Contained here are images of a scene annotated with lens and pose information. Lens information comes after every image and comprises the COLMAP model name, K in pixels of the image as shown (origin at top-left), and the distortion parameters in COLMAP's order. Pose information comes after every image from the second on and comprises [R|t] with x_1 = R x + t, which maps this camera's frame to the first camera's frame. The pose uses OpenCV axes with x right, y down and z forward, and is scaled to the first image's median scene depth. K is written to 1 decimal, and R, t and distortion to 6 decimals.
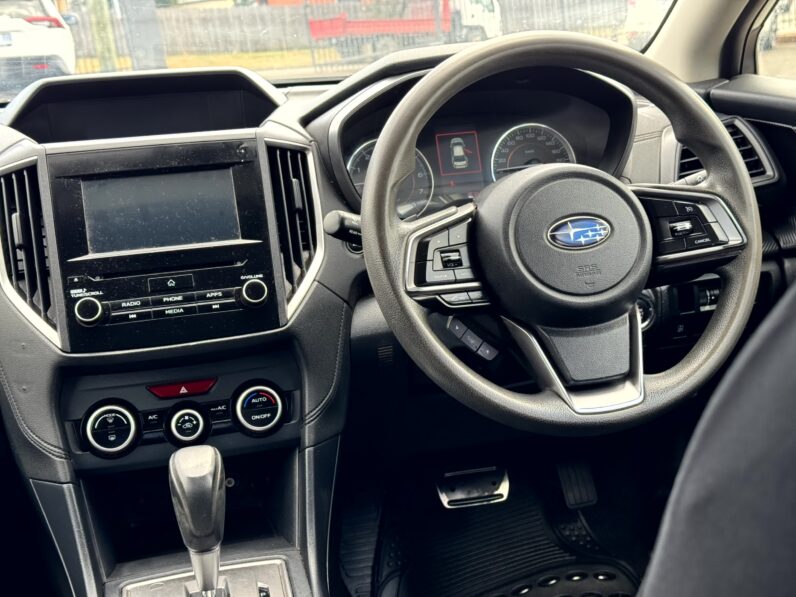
lens RADIAL K [[1130.3, 0, 398.0], [0, 1130.3, 298.5], [0, 0, 1]] dist [0.128958, -0.027220]
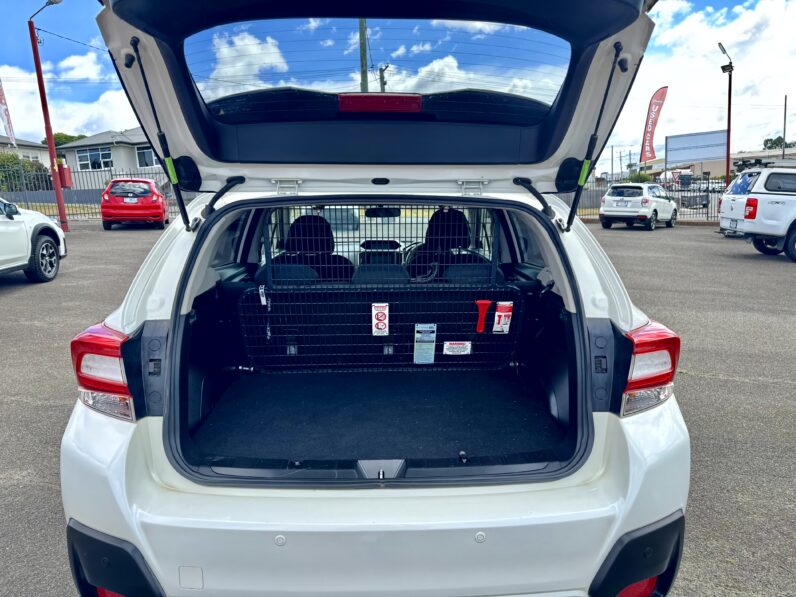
lens RADIAL K [[563.9, 0, 398.0], [0, 563.9, 298.5], [0, 0, 1]] dist [-0.003946, -0.002974]
pose [[0.978054, 0.105179, -0.179855, 0.566834], [-0.113486, 0.992868, -0.036511, 0.283018], [0.174733, 0.056121, 0.983015, -2.471334]]
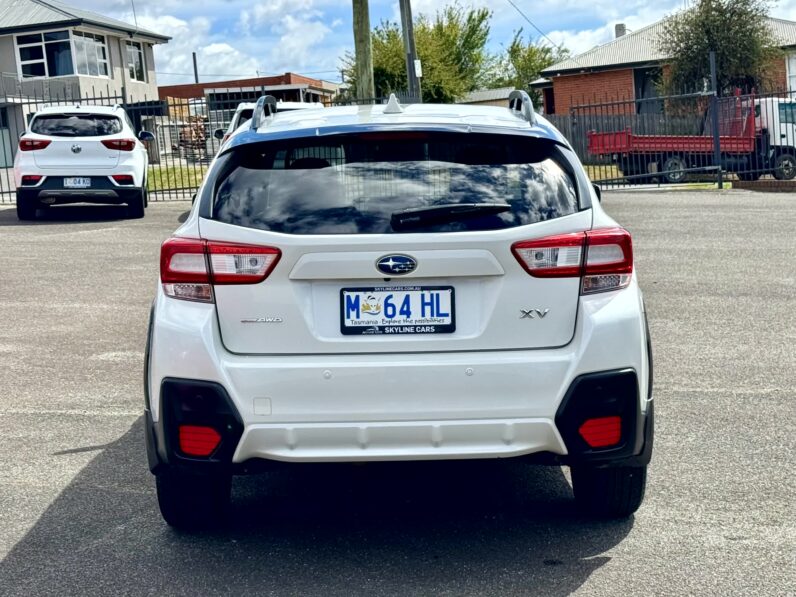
lens RADIAL K [[1504.3, 0, 398.0], [0, 1504.3, 298.5], [0, 0, 1]] dist [0.079820, 0.312666]
pose [[0.973704, 0.070534, -0.216621, 1.318429], [-0.096053, 0.989321, -0.109621, 1.017978], [0.206576, 0.127546, 0.970082, -5.628600]]
